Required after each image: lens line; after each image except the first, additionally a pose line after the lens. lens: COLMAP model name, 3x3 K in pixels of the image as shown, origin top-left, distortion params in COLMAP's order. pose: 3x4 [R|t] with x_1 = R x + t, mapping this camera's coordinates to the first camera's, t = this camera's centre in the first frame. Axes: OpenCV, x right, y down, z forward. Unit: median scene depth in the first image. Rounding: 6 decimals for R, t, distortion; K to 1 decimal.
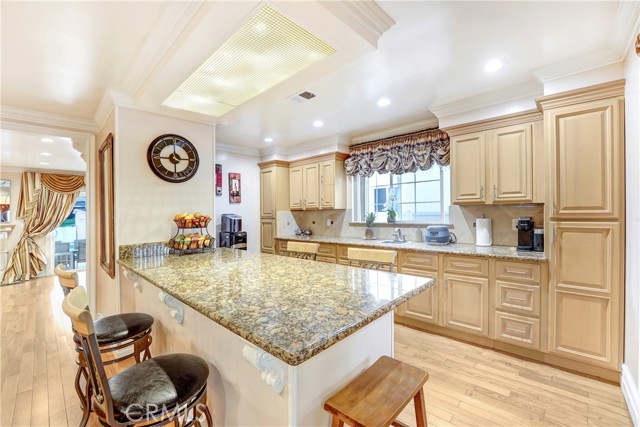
lens RADIAL K [[261.1, 0, 325.5], [0, 261.1, 214.3], [0, 0, 1]] dist [-0.000678, 0.000425]
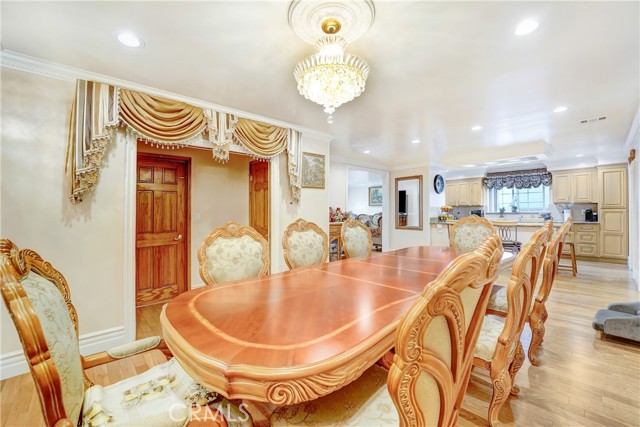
lens RADIAL K [[261.1, 0, 318.6], [0, 261.1, 210.1], [0, 0, 1]] dist [-0.000678, 0.000425]
pose [[0.997891, 0.015456, -0.063045, -1.451536], [-0.016727, 0.999666, -0.019688, 0.104032], [0.062719, 0.020701, 0.997816, -1.452352]]
